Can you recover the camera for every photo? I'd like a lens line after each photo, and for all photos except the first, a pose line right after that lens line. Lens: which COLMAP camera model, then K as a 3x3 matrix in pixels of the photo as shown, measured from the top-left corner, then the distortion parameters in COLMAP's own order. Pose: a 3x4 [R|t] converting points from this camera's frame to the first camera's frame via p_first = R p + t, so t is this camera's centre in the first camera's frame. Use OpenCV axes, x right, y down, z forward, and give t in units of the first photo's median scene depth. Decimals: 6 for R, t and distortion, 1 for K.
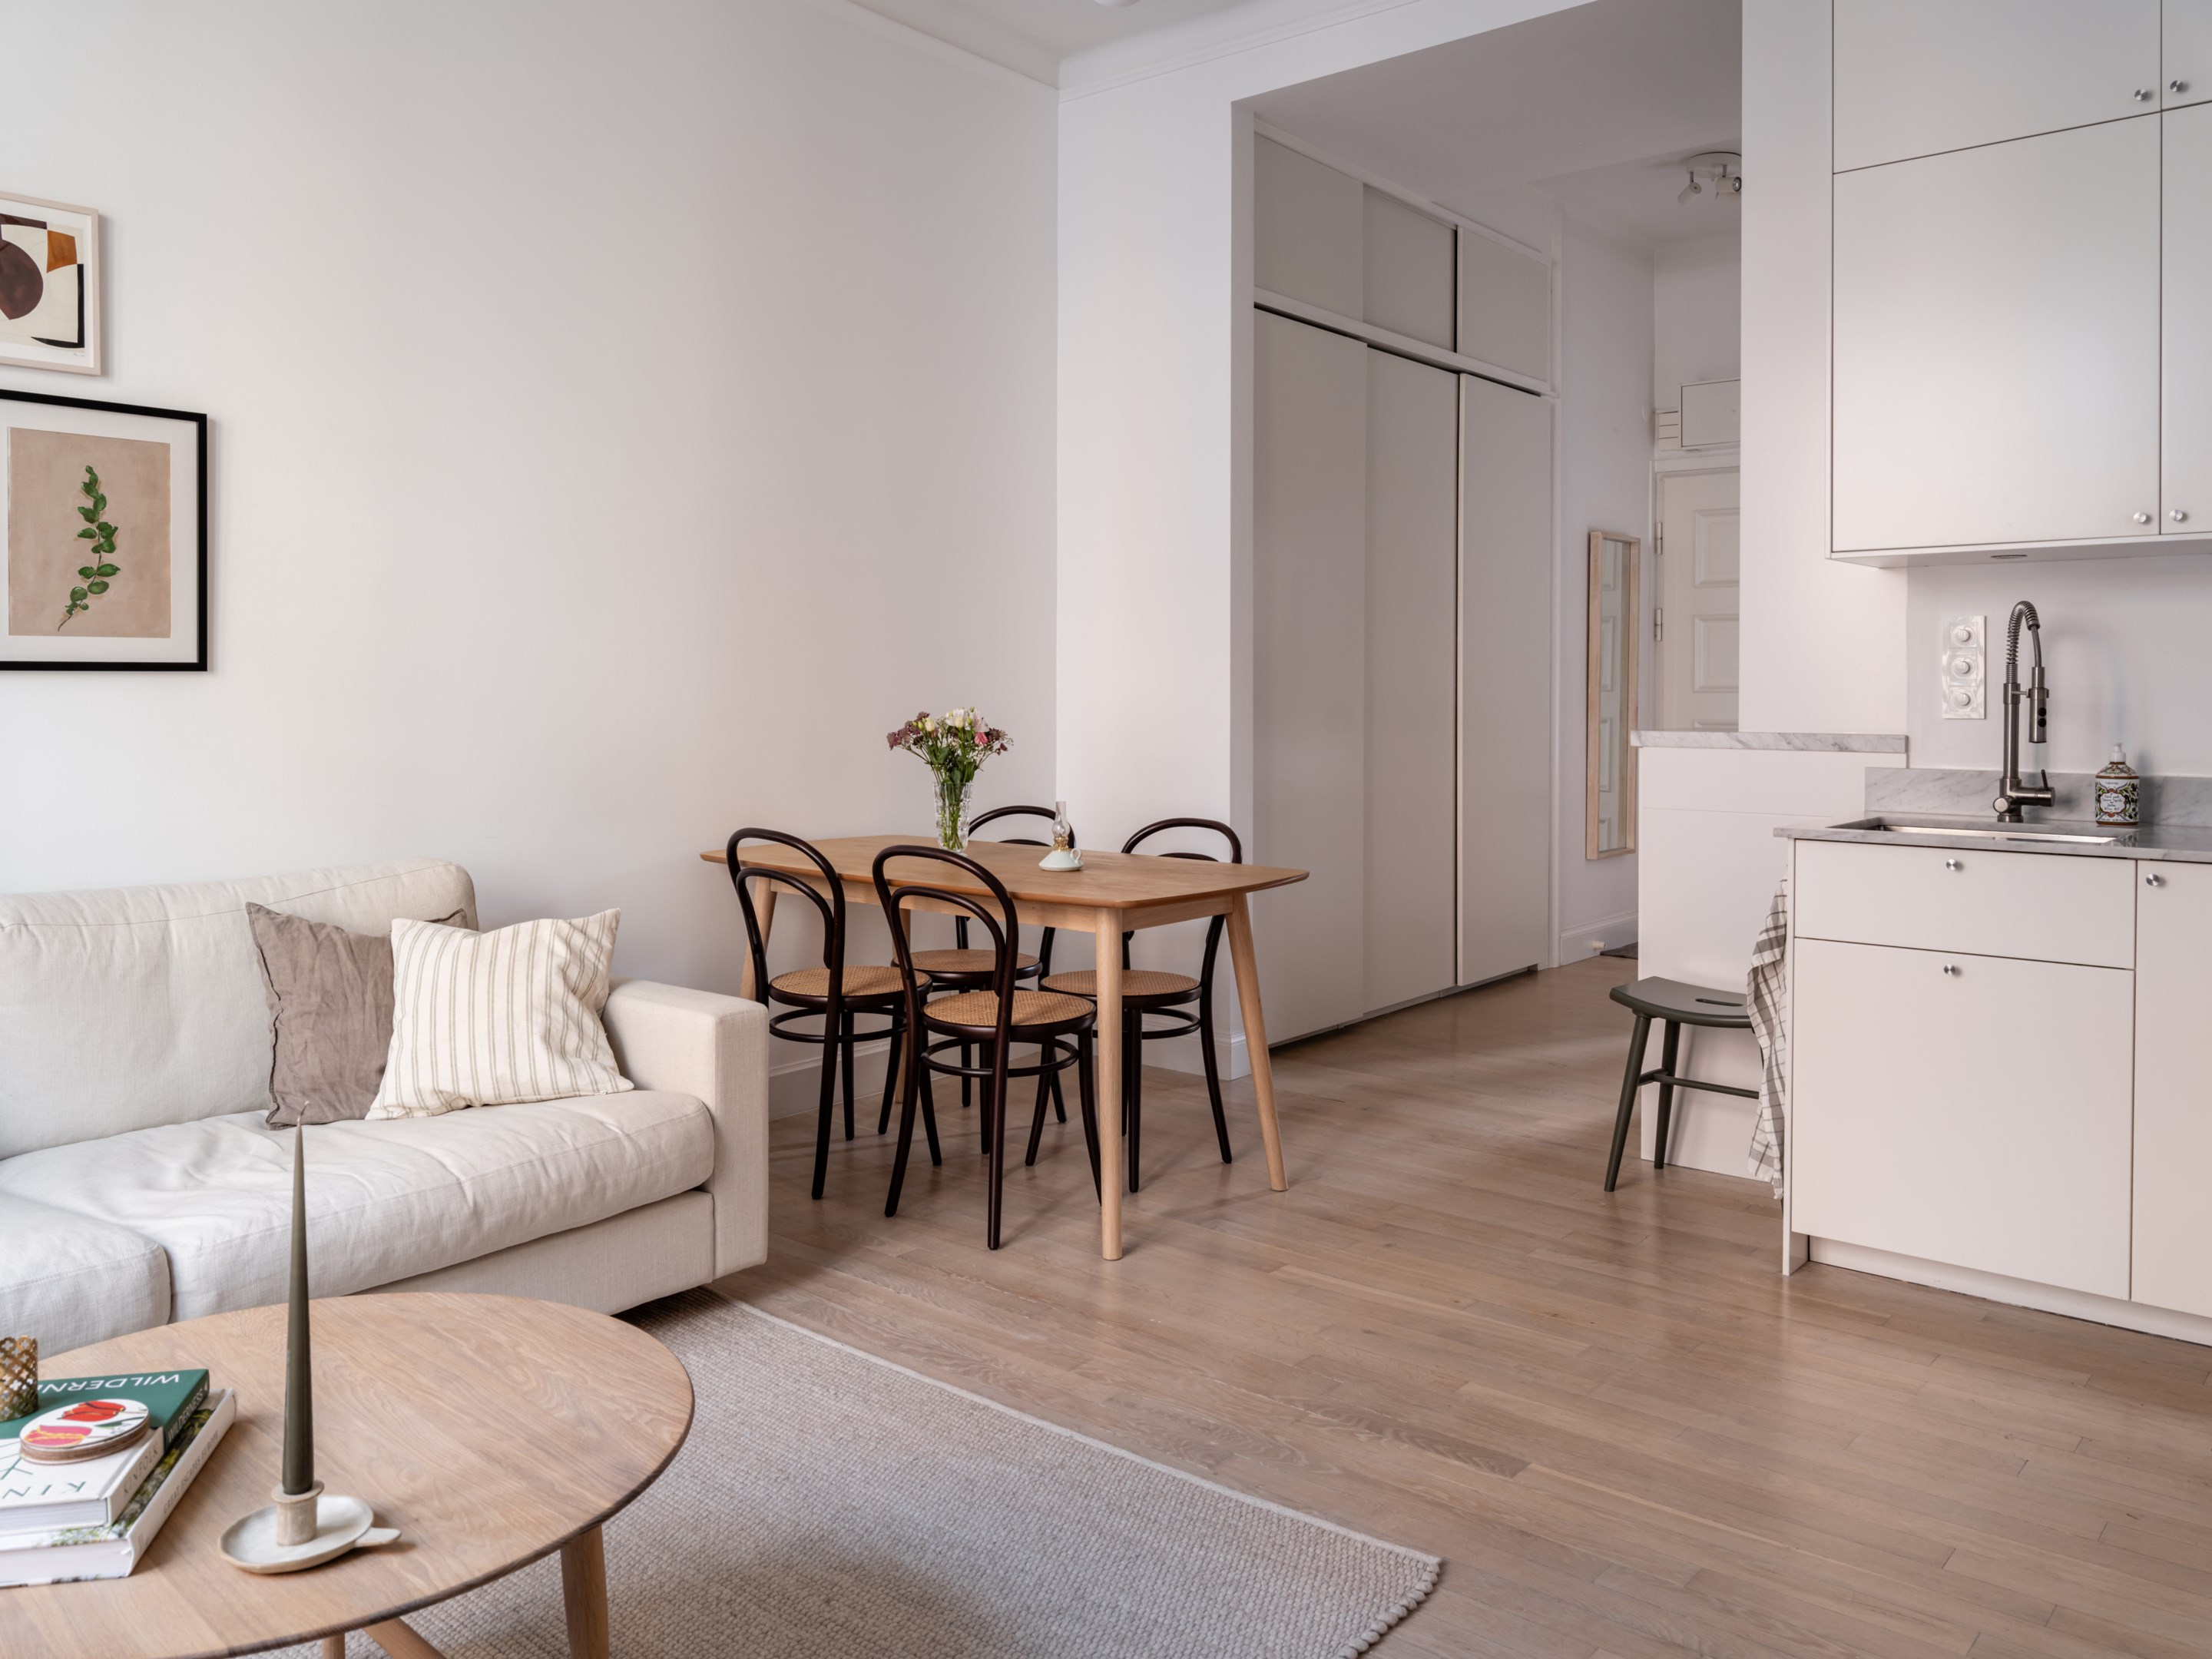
lens RADIAL K [[1759.1, 0, 1106.0], [0, 1759.1, 829.5], [0, 0, 1]] dist [0.003734, 0.004373]
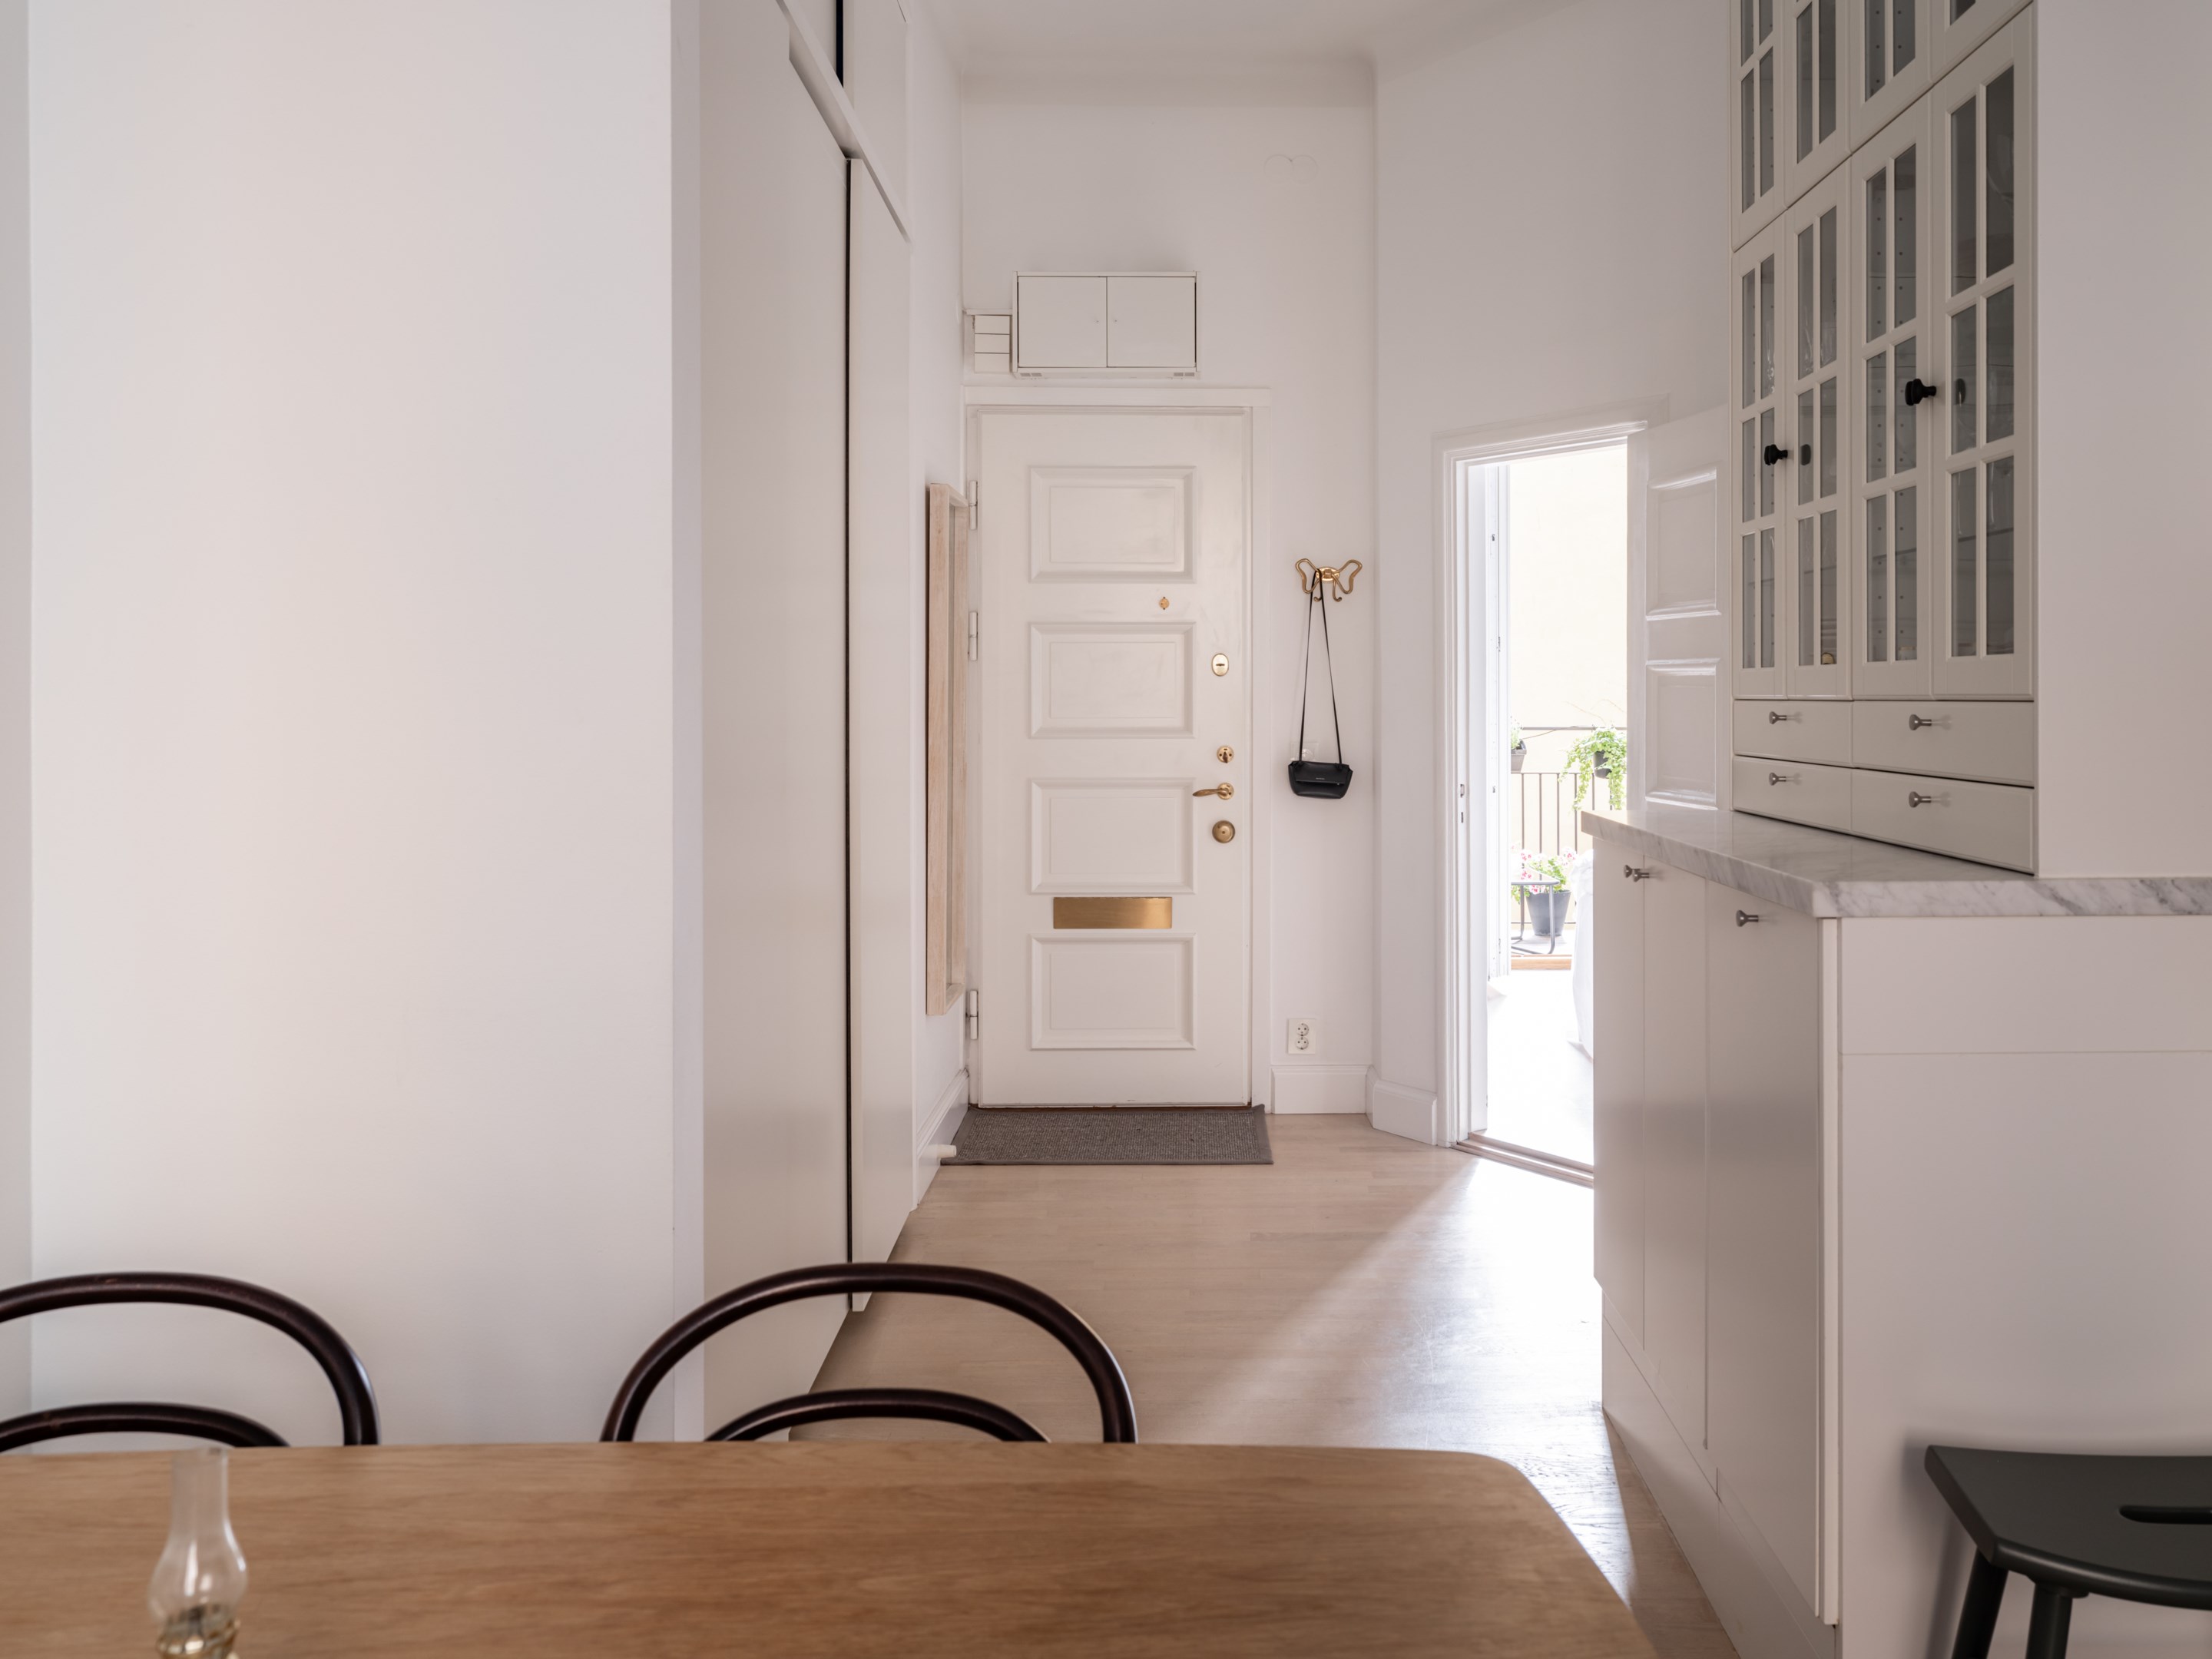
lens RADIAL K [[1754.6, 0, 1108.4], [0, 1754.6, 696.4], [0, 0, 1]] dist [-0.002848, -0.000115]
pose [[0.760171, -0.009253, 0.649658, -0.125617], [0.061300, 0.996460, -0.057535, -0.095432], [-0.646825, 0.083560, 0.758047, 0.846326]]
